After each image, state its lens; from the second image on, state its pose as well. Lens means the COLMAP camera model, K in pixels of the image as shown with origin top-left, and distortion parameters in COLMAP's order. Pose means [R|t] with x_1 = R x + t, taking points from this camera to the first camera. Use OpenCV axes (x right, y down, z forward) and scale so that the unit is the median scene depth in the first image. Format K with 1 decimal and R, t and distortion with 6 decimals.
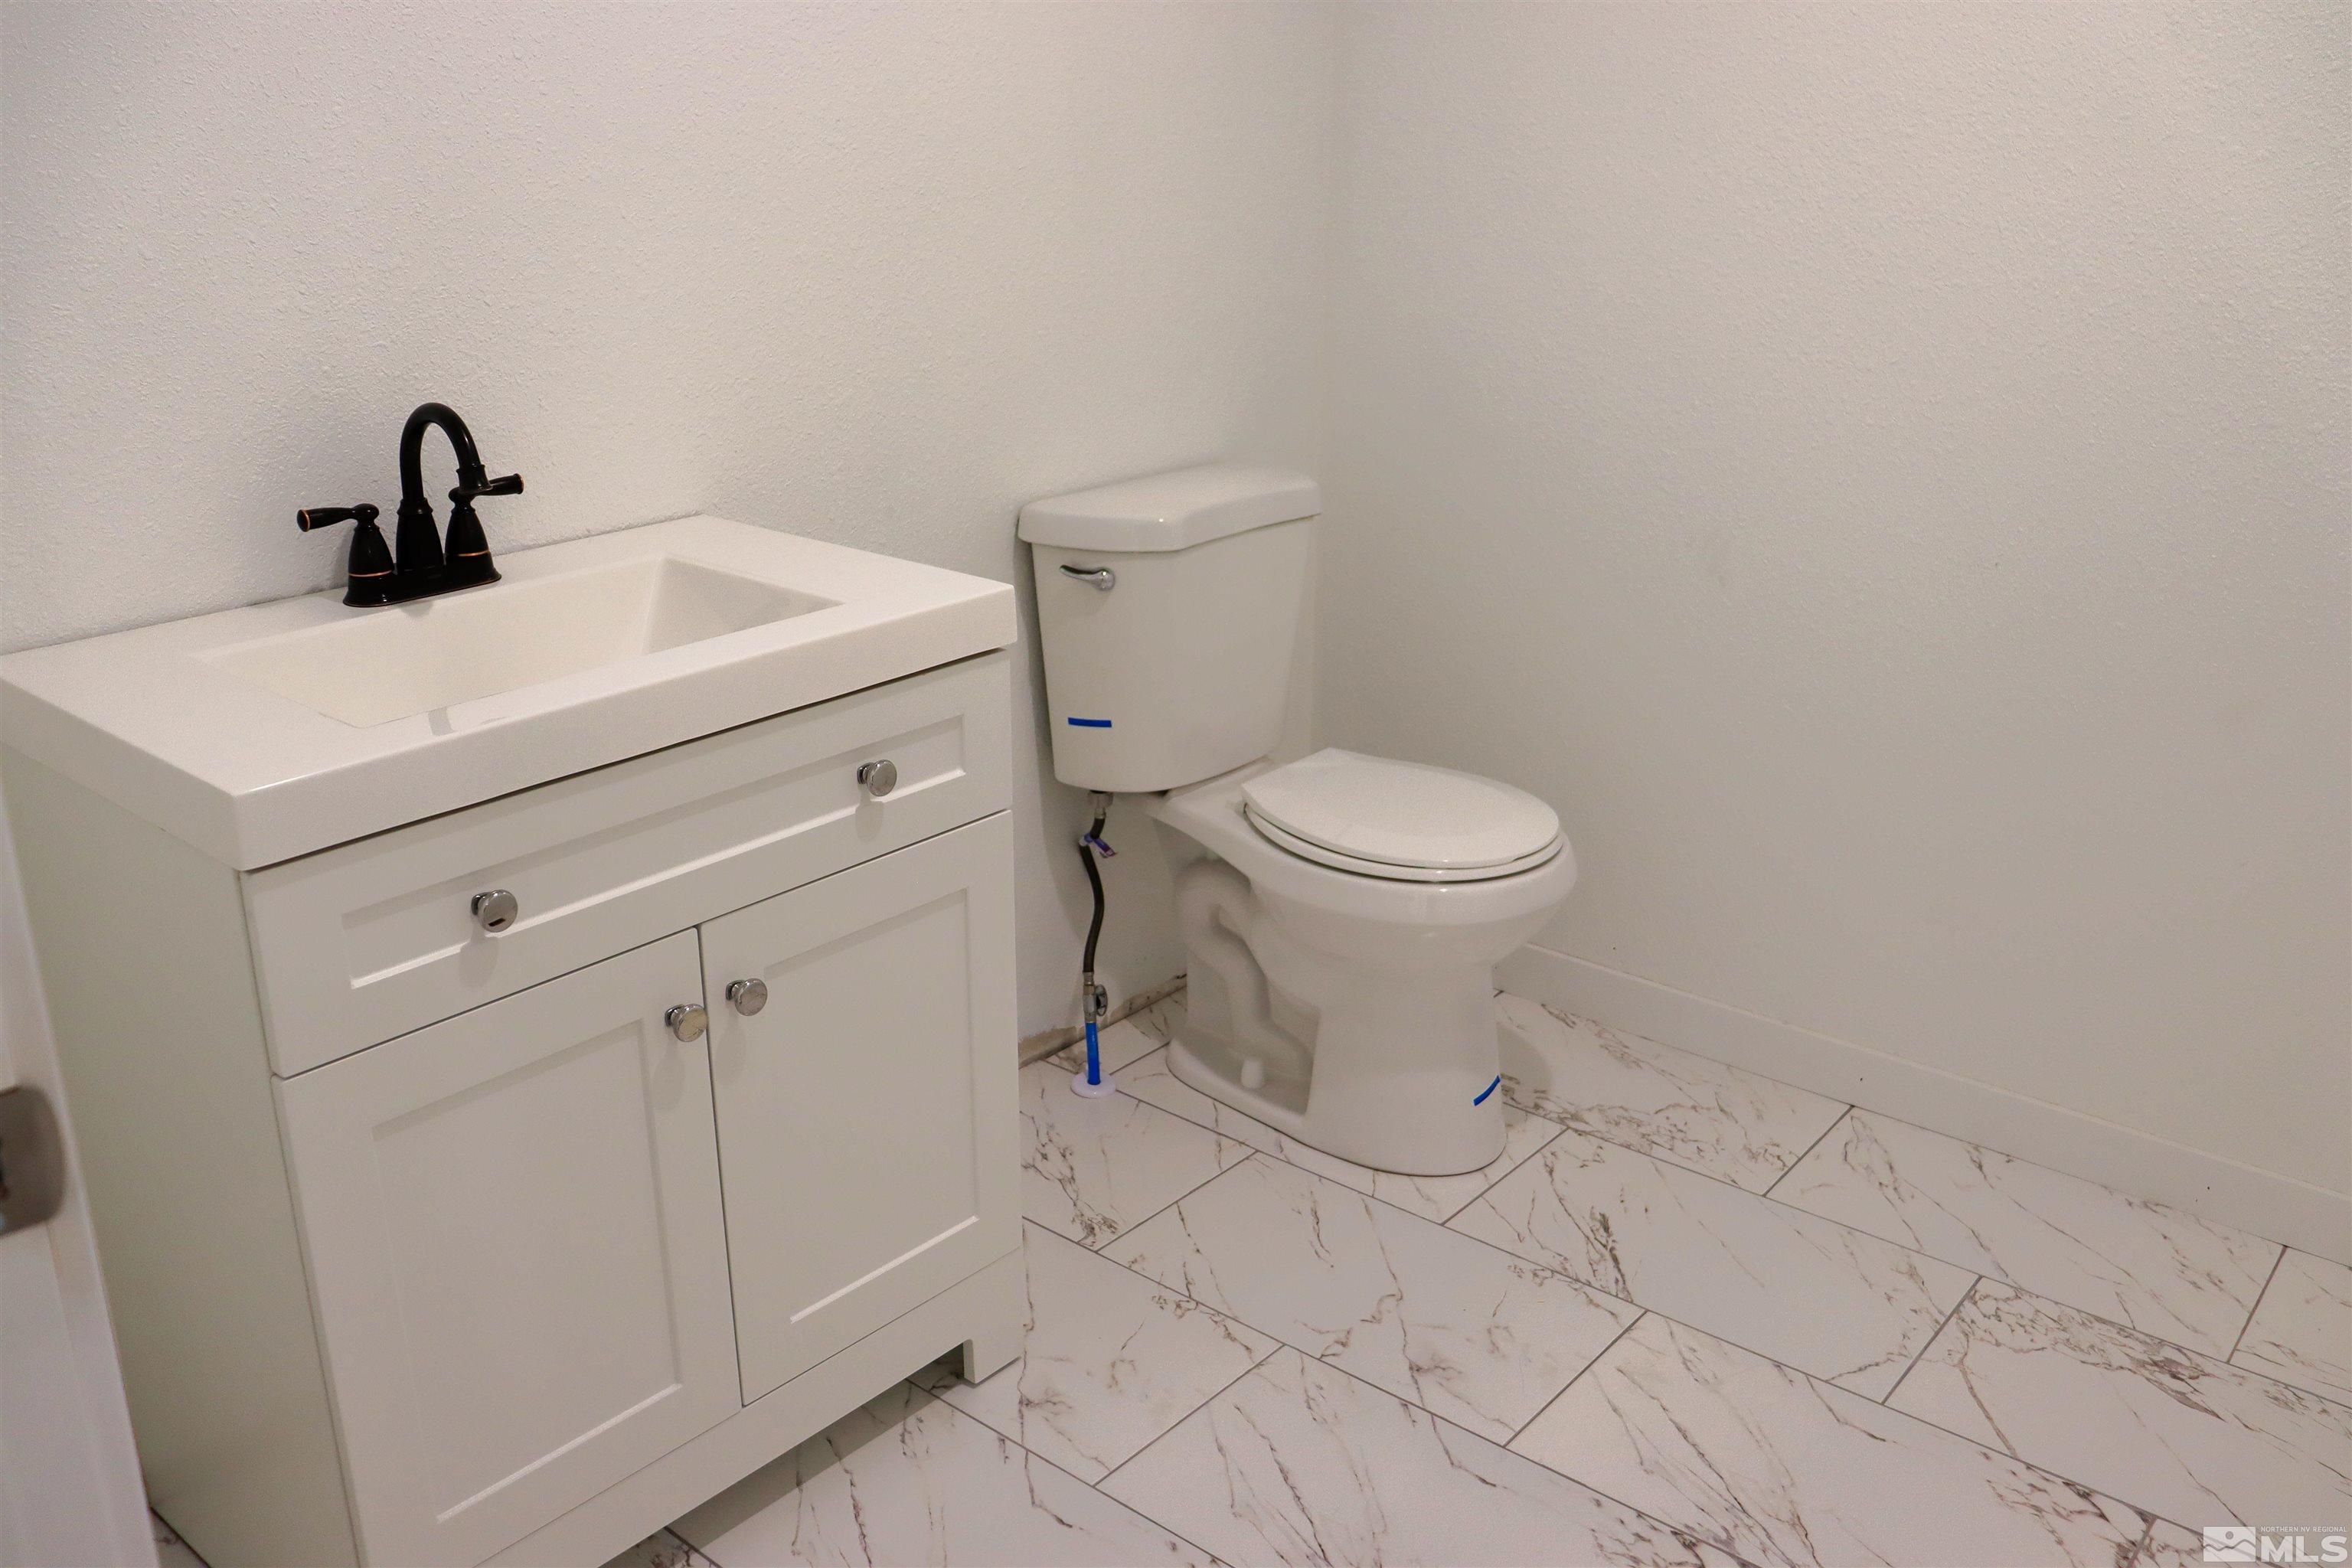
lens RADIAL K [[1994.0, 0, 1176.5], [0, 1994.0, 782.9], [0, 0, 1]] dist [-0.162944, 0.147653]
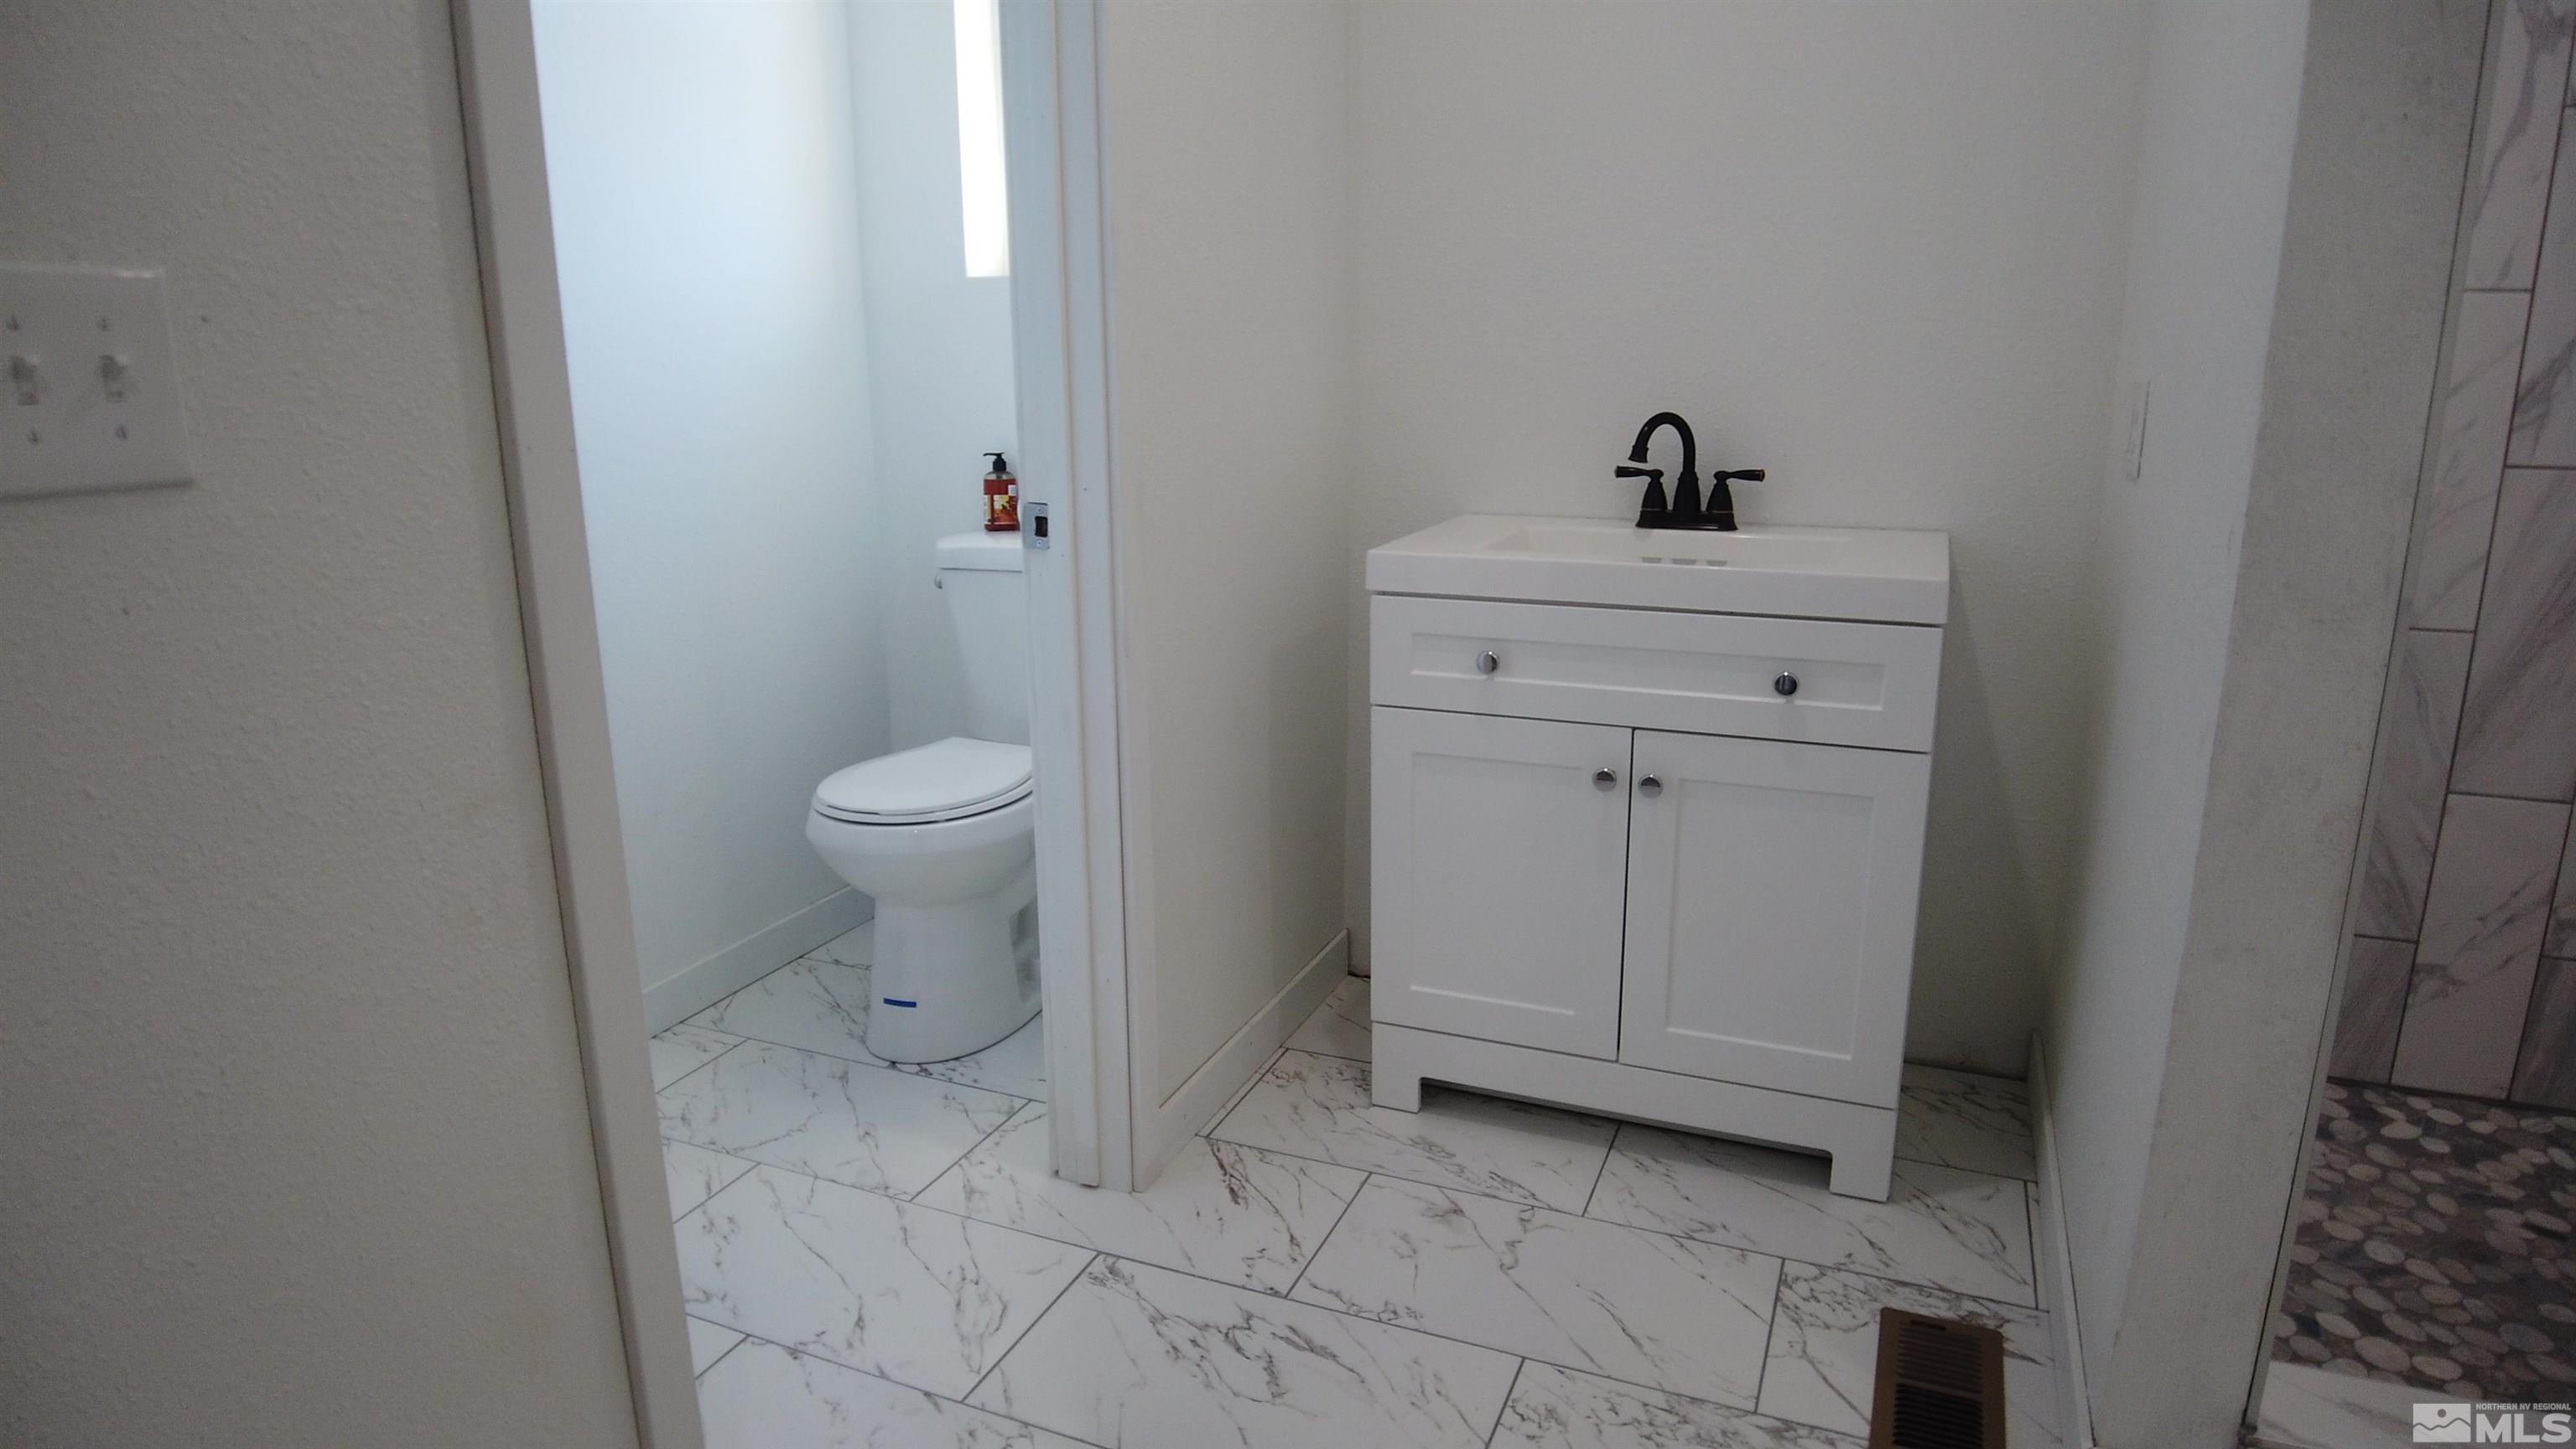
lens RADIAL K [[1503.1, 0, 1293.1], [0, 1503.1, 715.3], [0, 0, 1]] dist [-0.043208, -0.012451]
pose [[0.281309, 0.218730, -0.934357, 0.699654], [-0.310022, 0.942179, 0.127221, -0.006929], [0.908158, 0.253883, 0.332854, 0.293257]]
